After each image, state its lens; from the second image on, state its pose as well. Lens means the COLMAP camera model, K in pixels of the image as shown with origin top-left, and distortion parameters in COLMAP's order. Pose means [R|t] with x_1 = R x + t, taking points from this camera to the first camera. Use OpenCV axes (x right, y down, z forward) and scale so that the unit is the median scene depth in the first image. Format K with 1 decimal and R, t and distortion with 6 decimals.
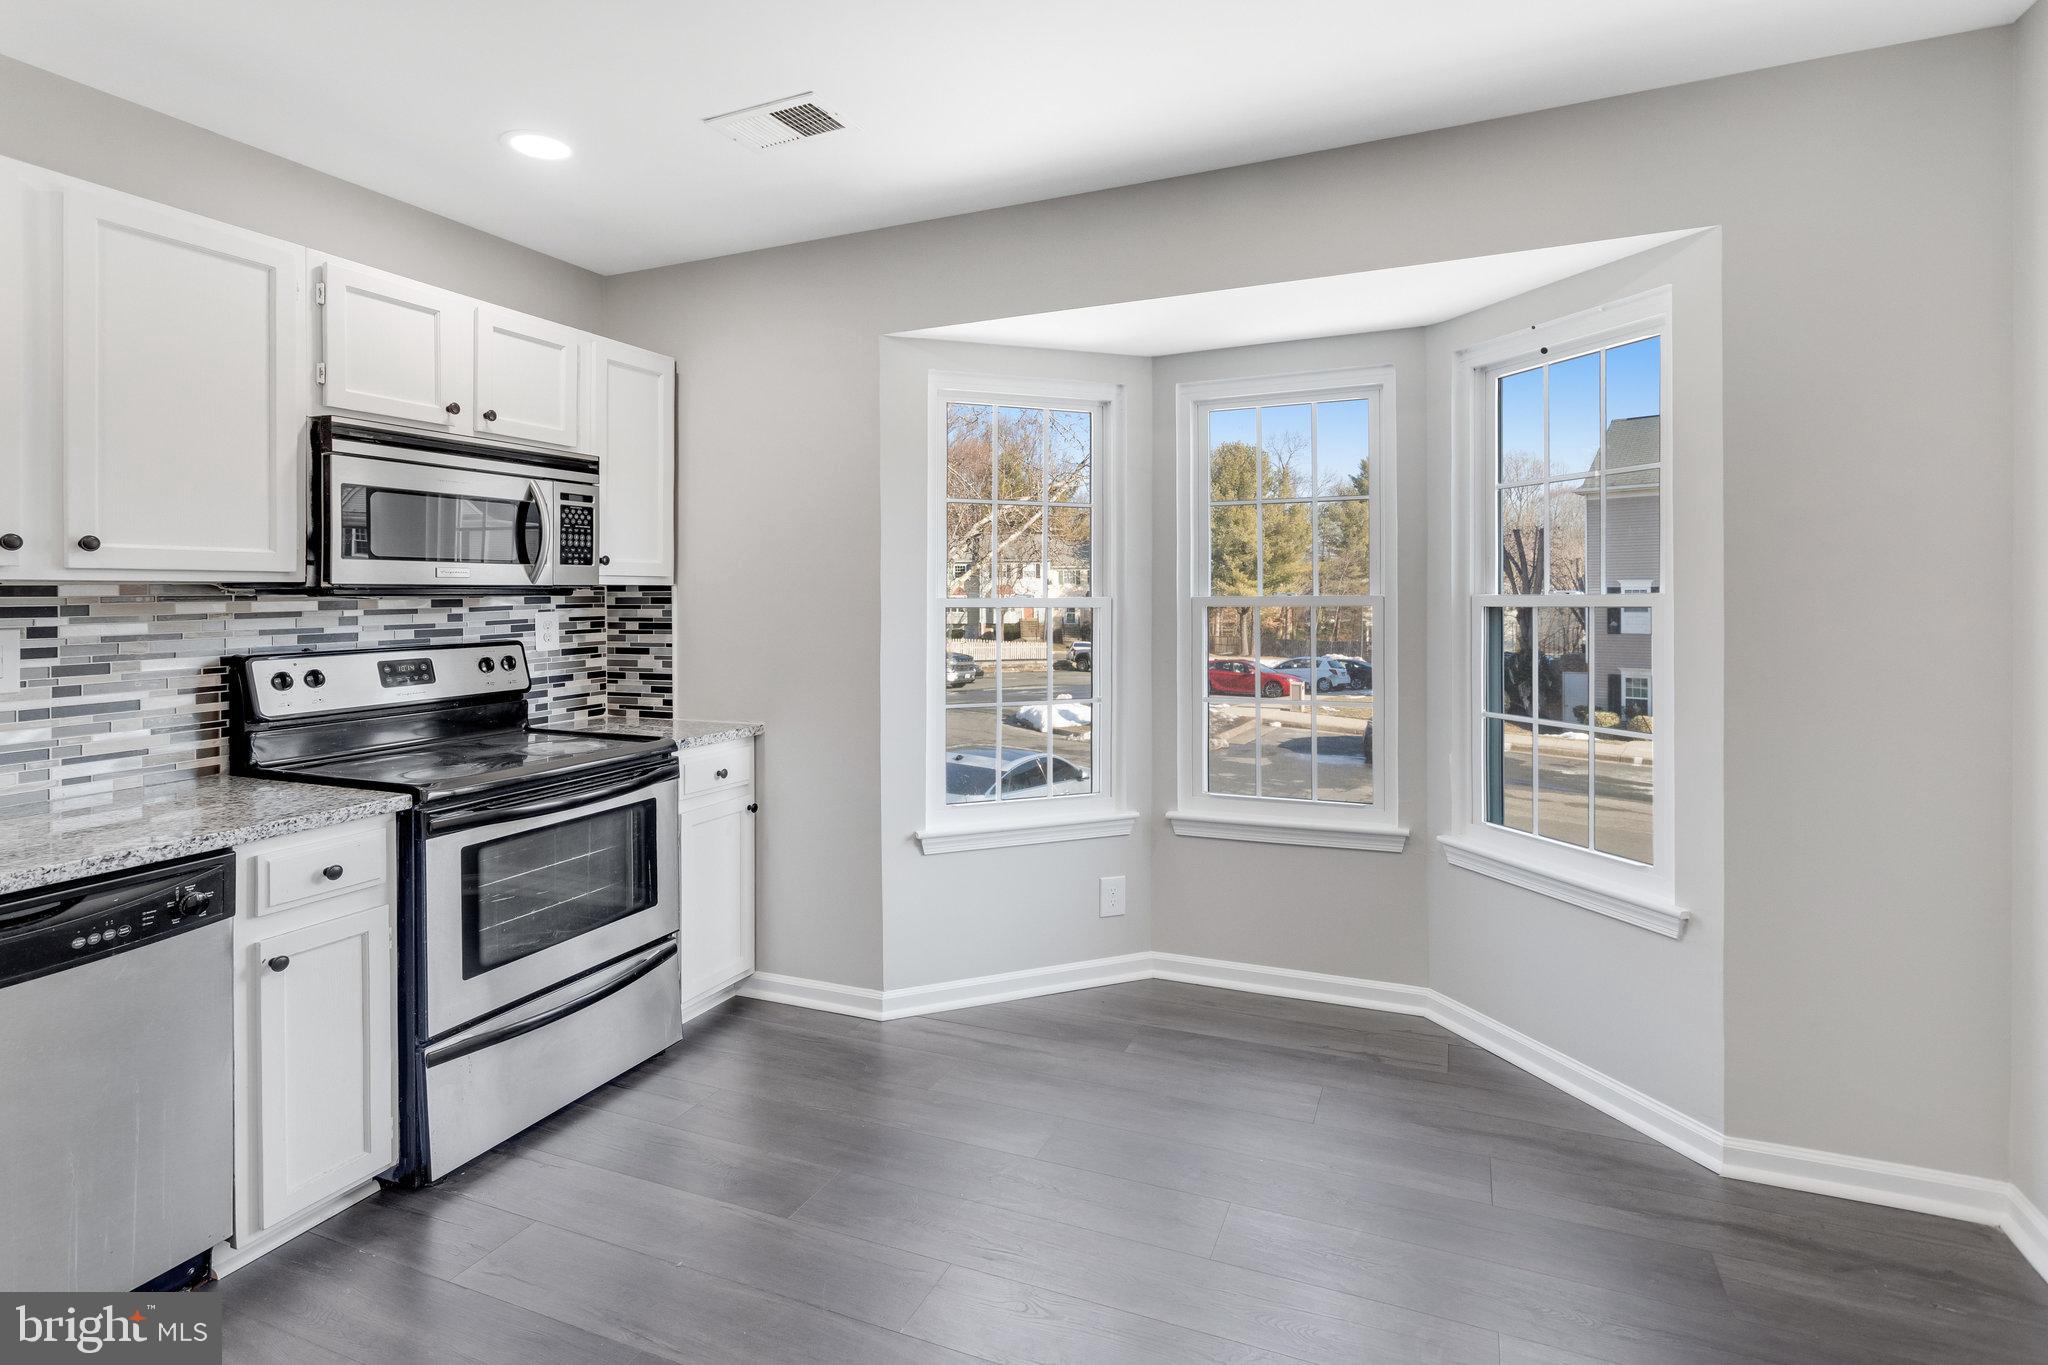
lens RADIAL K [[1020.9, 0, 1054.7], [0, 1020.9, 585.8], [0, 0, 1]] dist [0.032086, 0.000744]
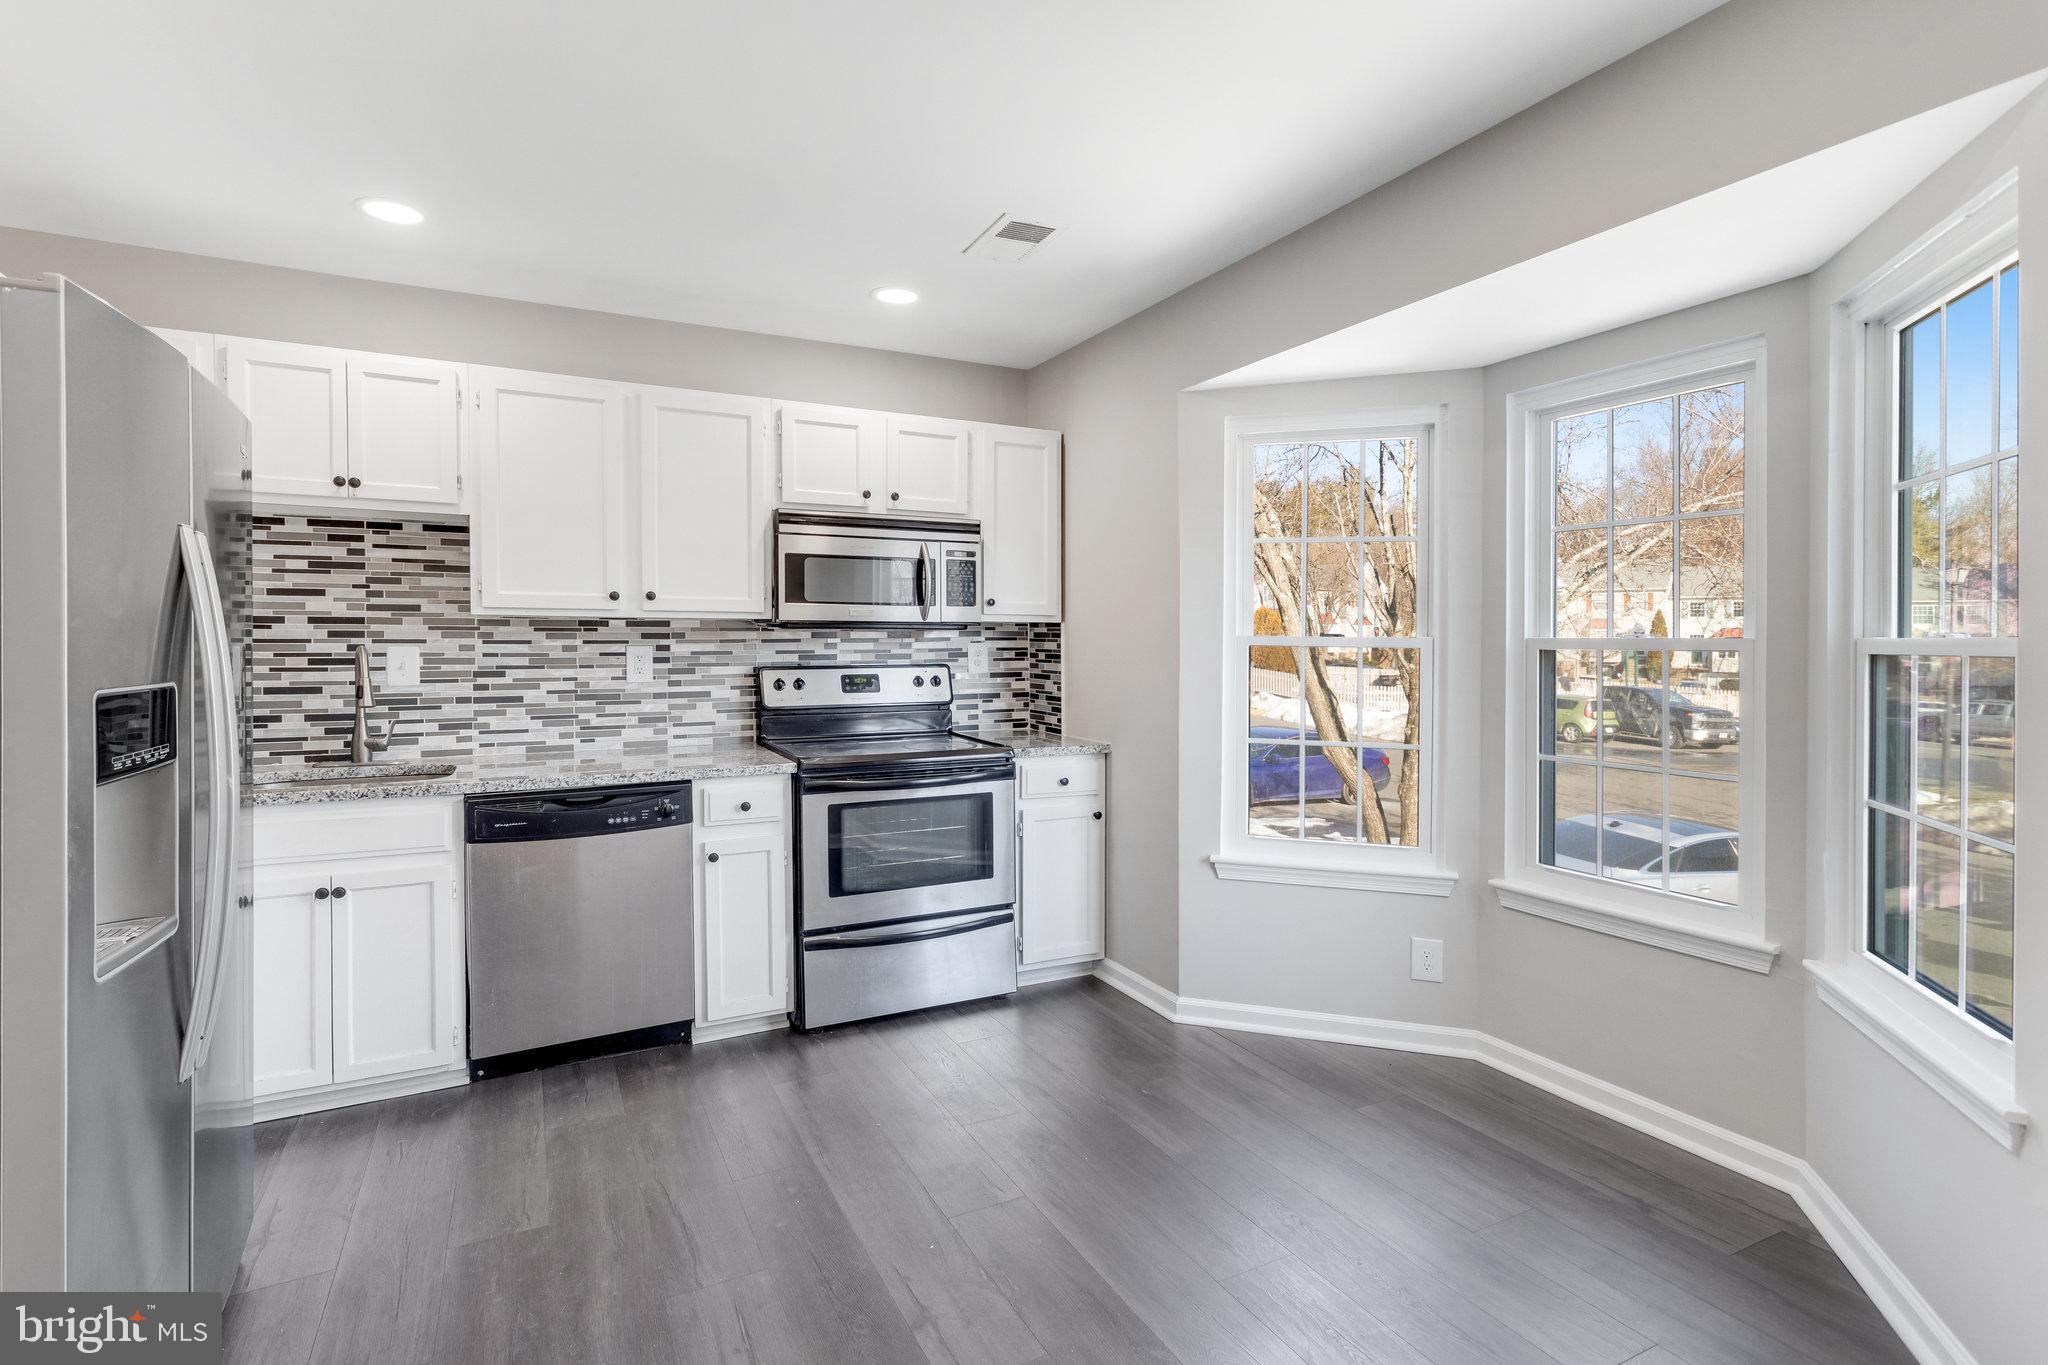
lens RADIAL K [[1023.1, 0, 1031.9], [0, 1023.1, 631.4], [0, 0, 1]] dist [-0.000673, 0.000356]
pose [[0.770755, 0.007060, -0.637092, 0.421139], [-0.004158, 0.999973, 0.006052, 0.003191], [0.637118, -0.002015, 0.770764, 0.071754]]
